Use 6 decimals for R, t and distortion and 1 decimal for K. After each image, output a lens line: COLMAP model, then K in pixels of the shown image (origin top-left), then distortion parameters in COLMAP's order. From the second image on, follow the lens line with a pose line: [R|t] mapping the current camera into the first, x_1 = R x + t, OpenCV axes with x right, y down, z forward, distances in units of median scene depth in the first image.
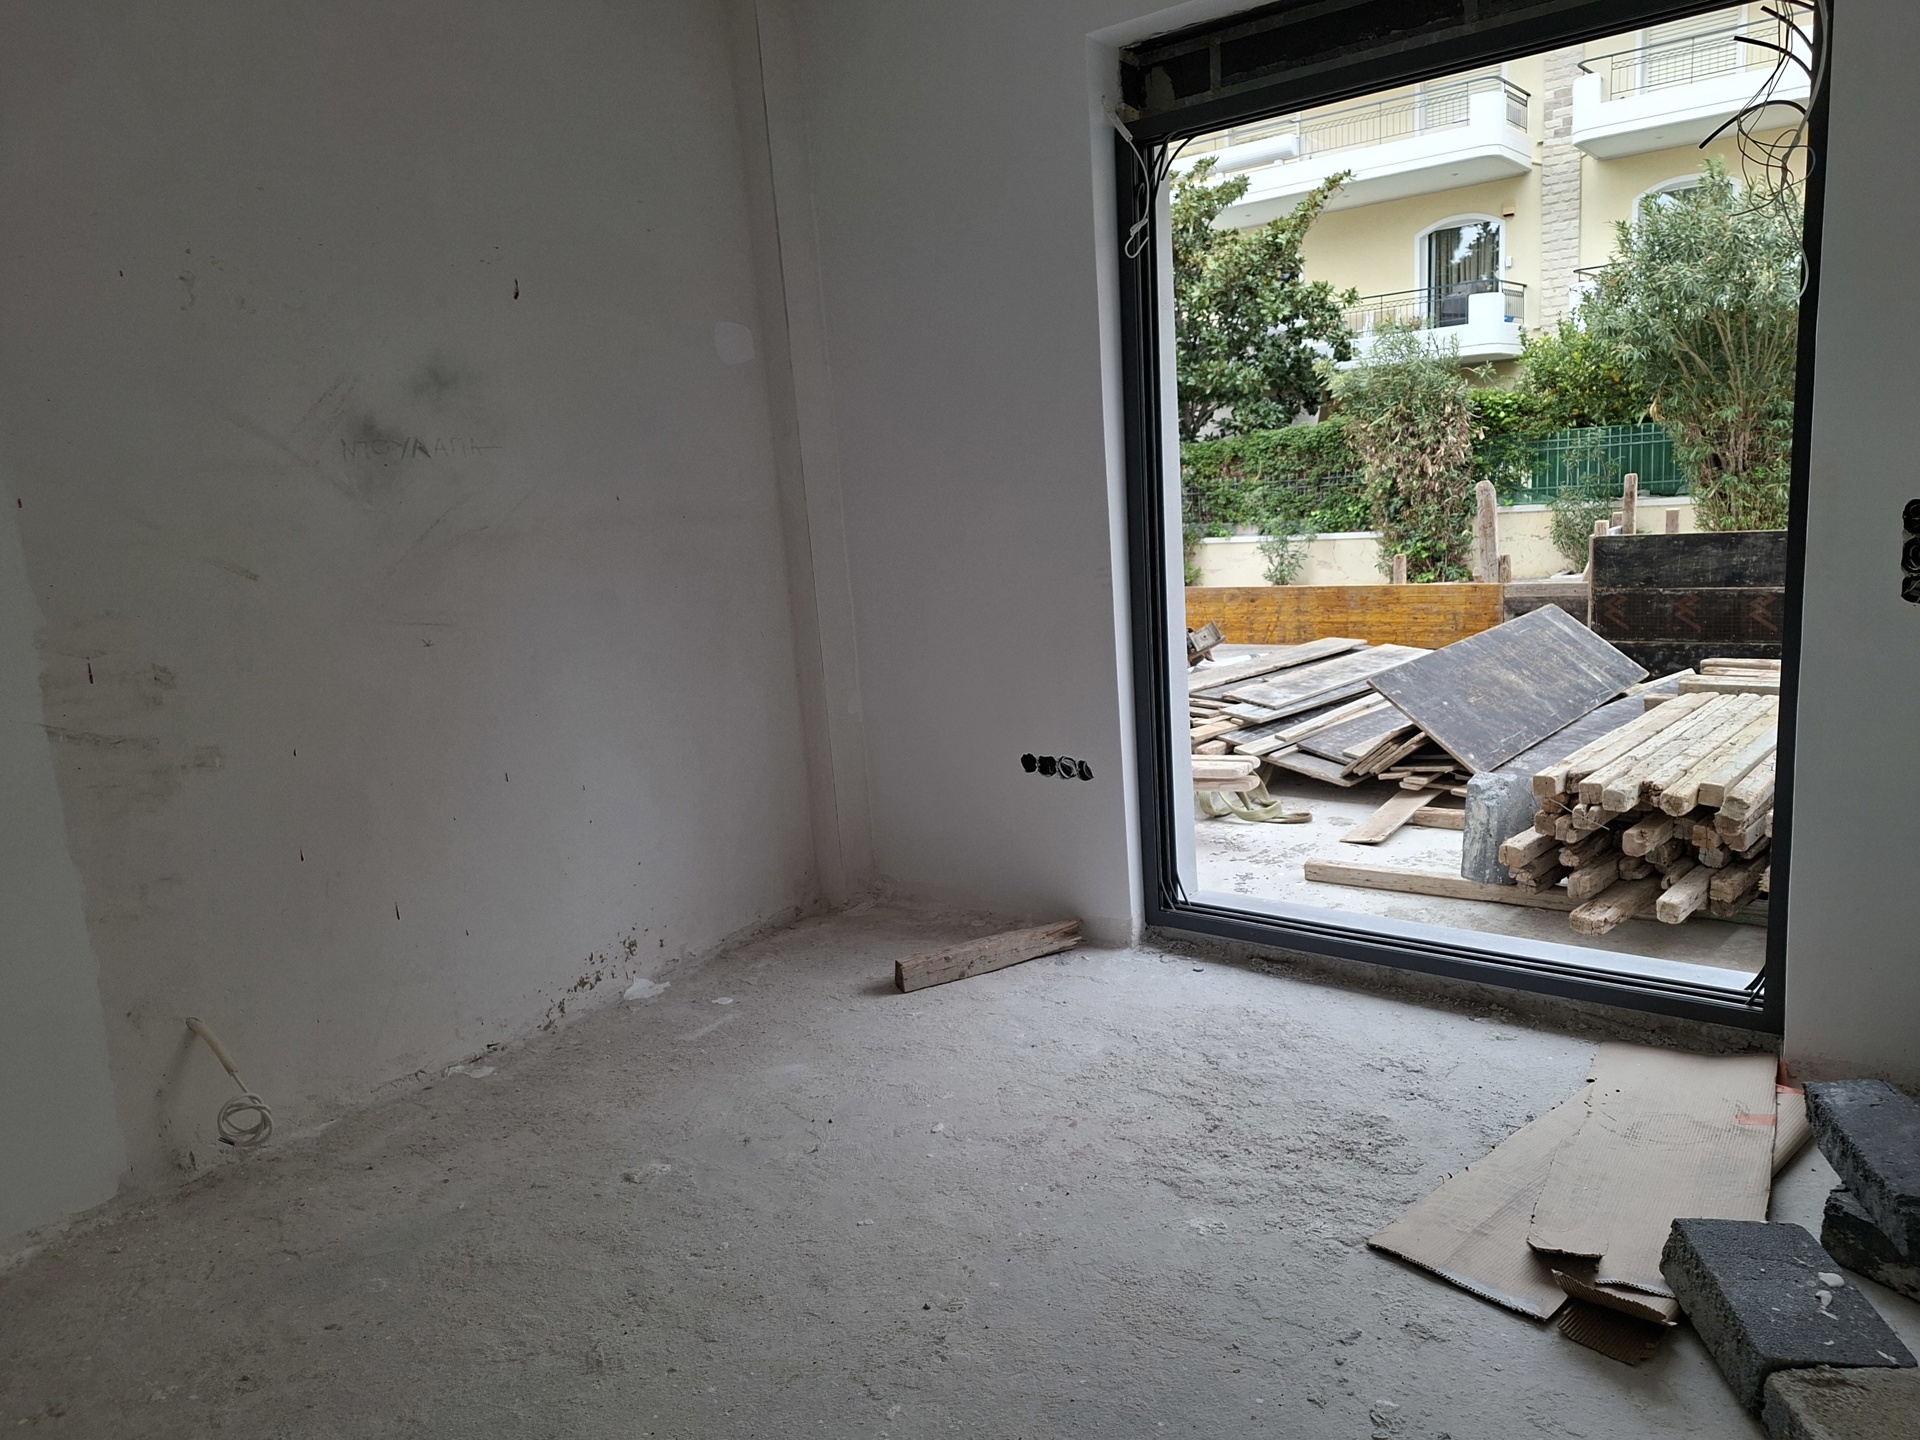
lens RADIAL K [[1317.7, 0, 968.6], [0, 1317.7, 744.0], [0, 0, 1]] dist [0.060230, -0.040615]
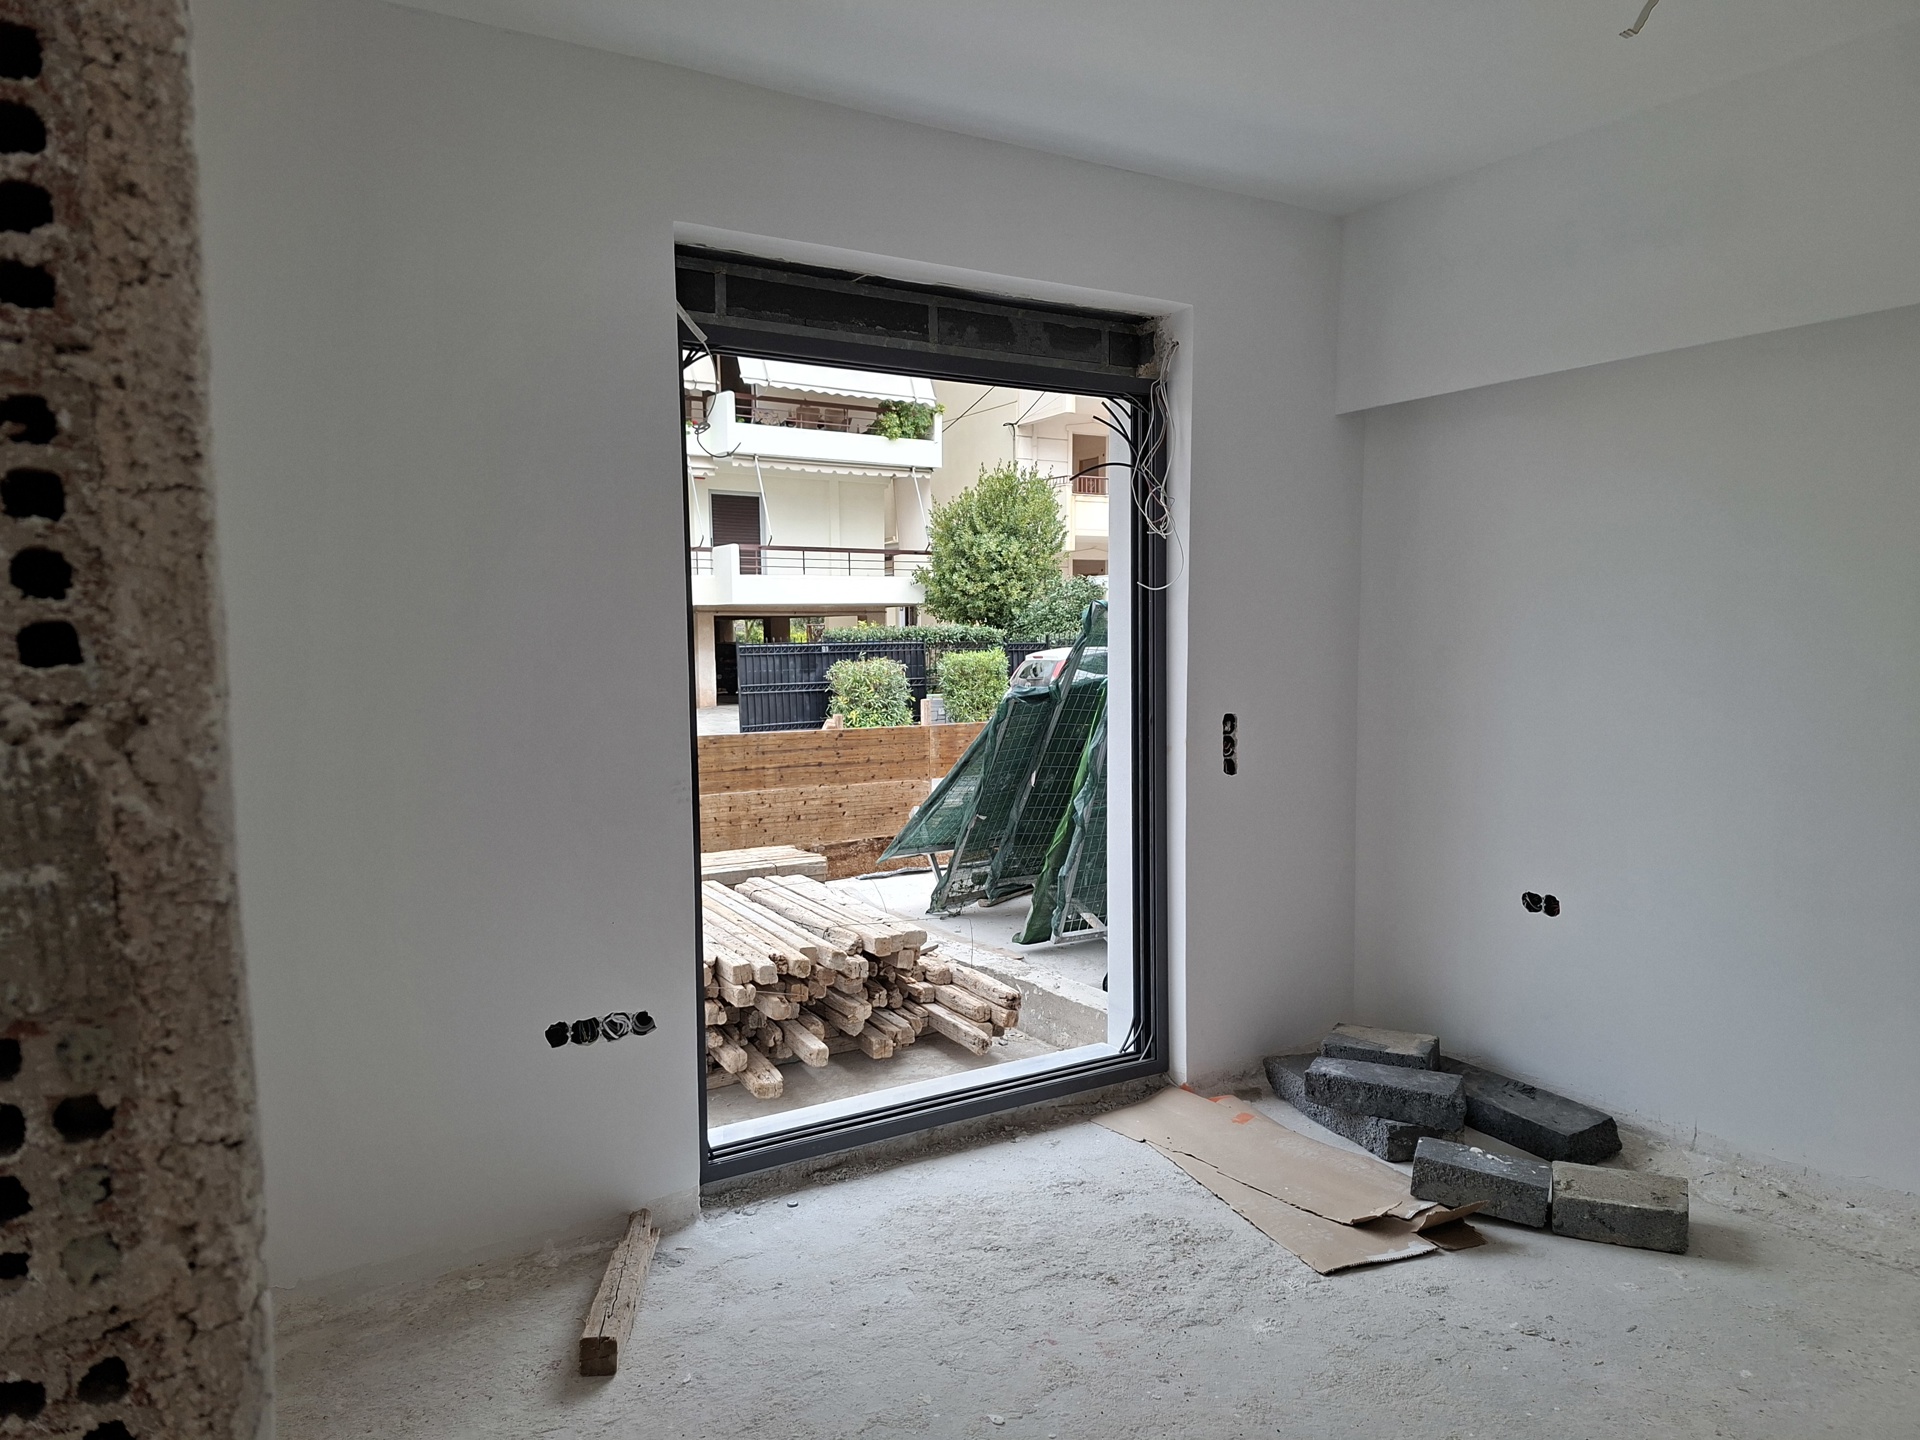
lens RADIAL K [[1317.7, 0, 968.6], [0, 1317.7, 744.0], [0, 0, 1]] dist [0.060230, -0.040615]
pose [[0.343391, -0.008159, 0.939157, -0.712737], [0.176018, 0.982803, -0.055820, -0.079902], [-0.922551, 0.184477, 0.338922, 0.550160]]
